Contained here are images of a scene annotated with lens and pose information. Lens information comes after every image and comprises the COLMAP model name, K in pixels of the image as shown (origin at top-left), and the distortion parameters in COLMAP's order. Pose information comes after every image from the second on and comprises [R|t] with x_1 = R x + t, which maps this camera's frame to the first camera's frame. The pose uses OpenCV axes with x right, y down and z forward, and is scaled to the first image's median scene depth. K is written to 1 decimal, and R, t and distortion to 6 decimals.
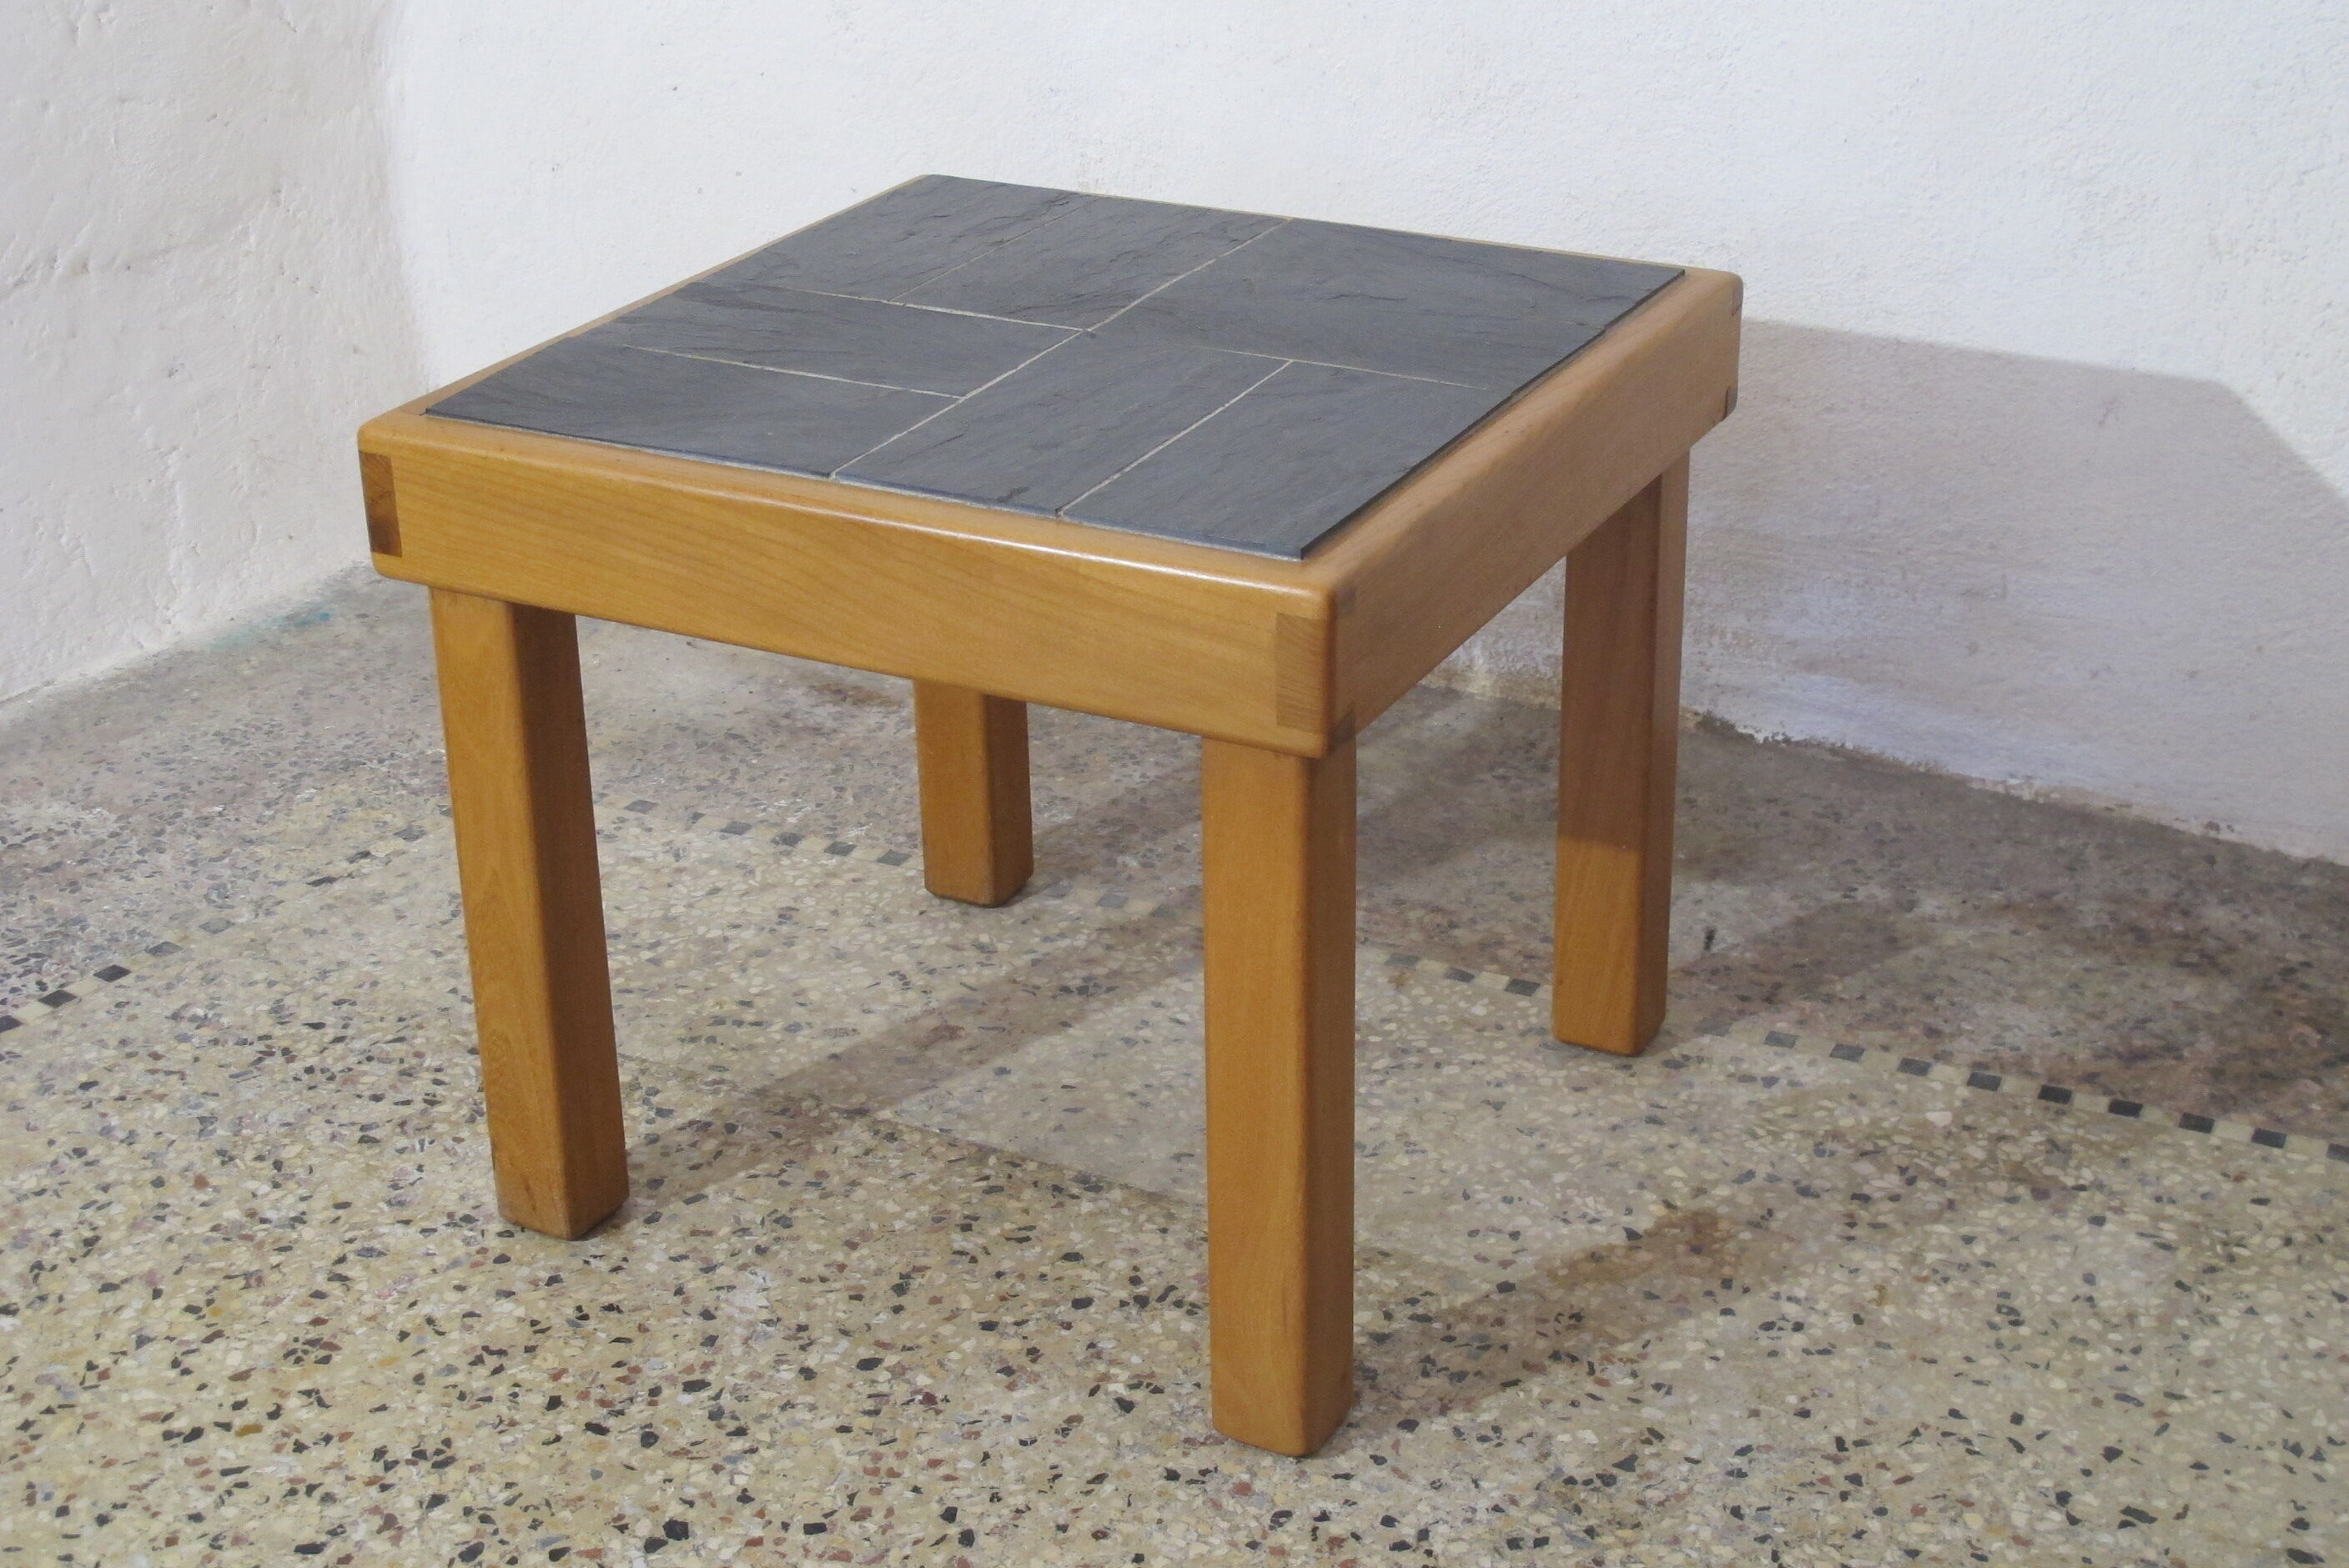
lens RADIAL K [[3413.6, 0, 1163.3], [0, 3413.6, 846.8], [0, 0, 1]] dist [-0.061294, 0.000000]
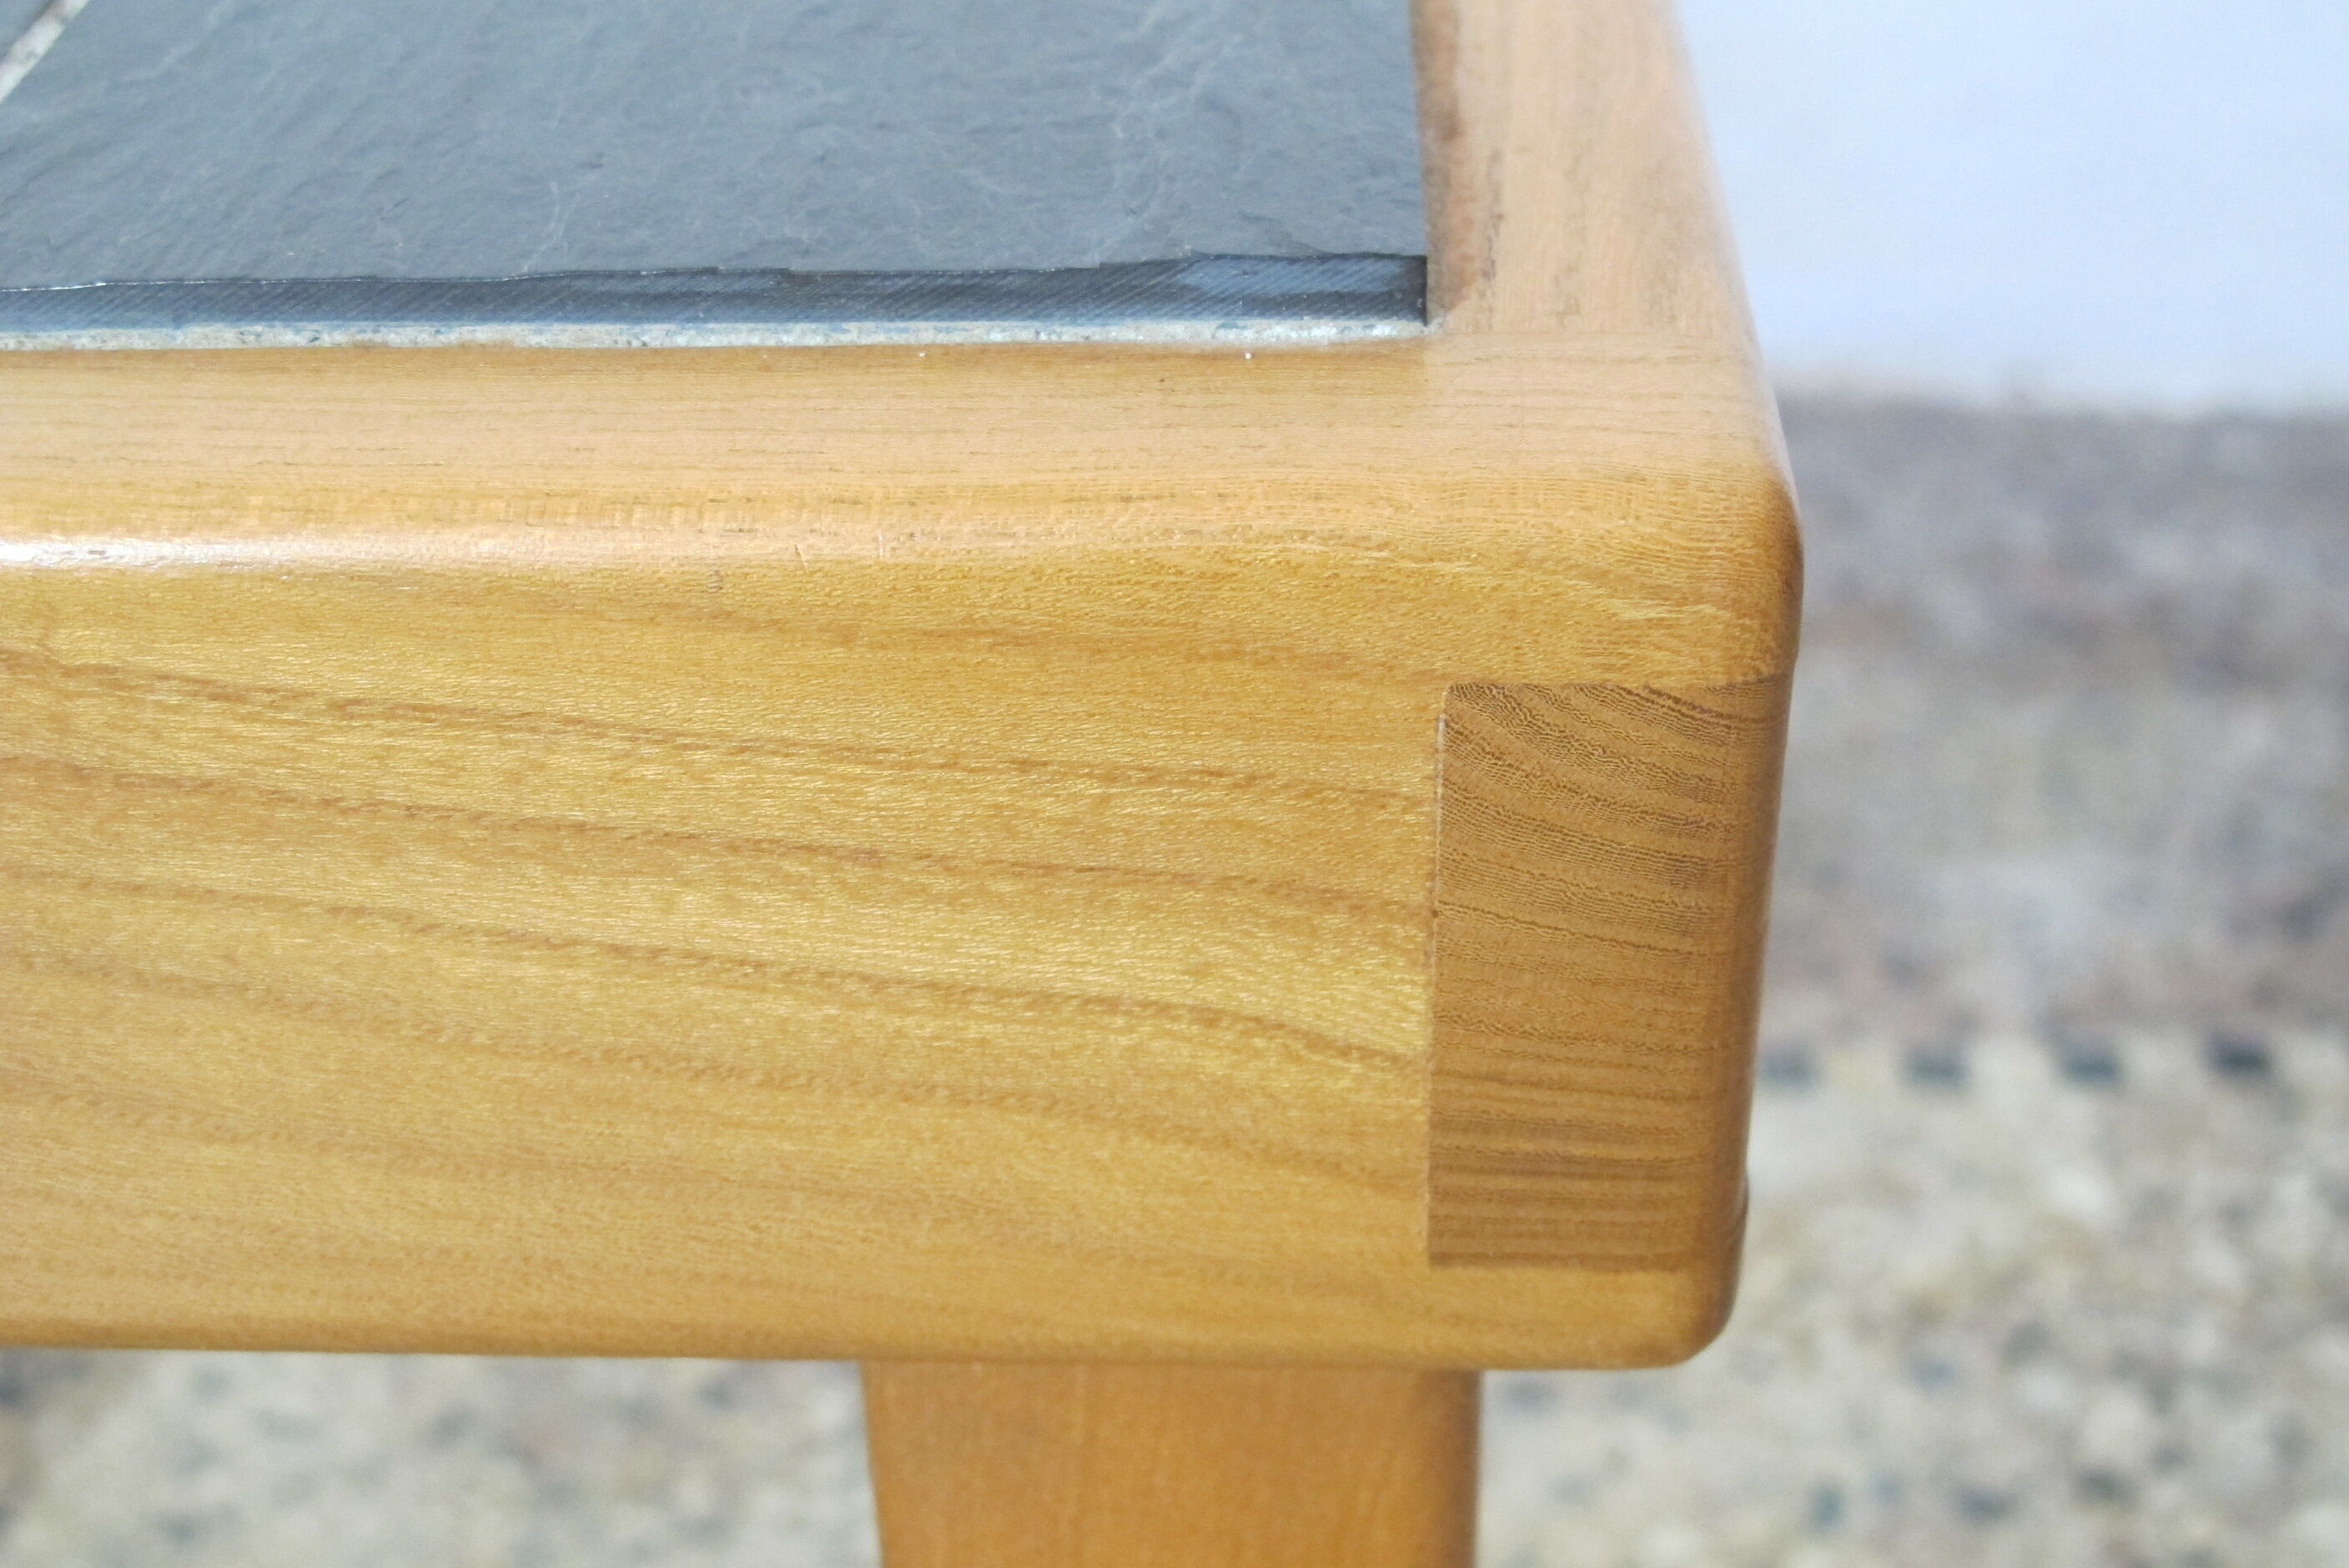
lens RADIAL K [[3413.6, 0, 1156.9], [0, 3413.6, 774.6], [0, 0, 1]] dist [-0.061294, 0.000000]
pose [[0.903551, -0.243532, 0.352544, -0.025817], [0.197805, 0.966933, 0.160977, -0.069819], [-0.380090, -0.075716, 0.921845, 0.643165]]
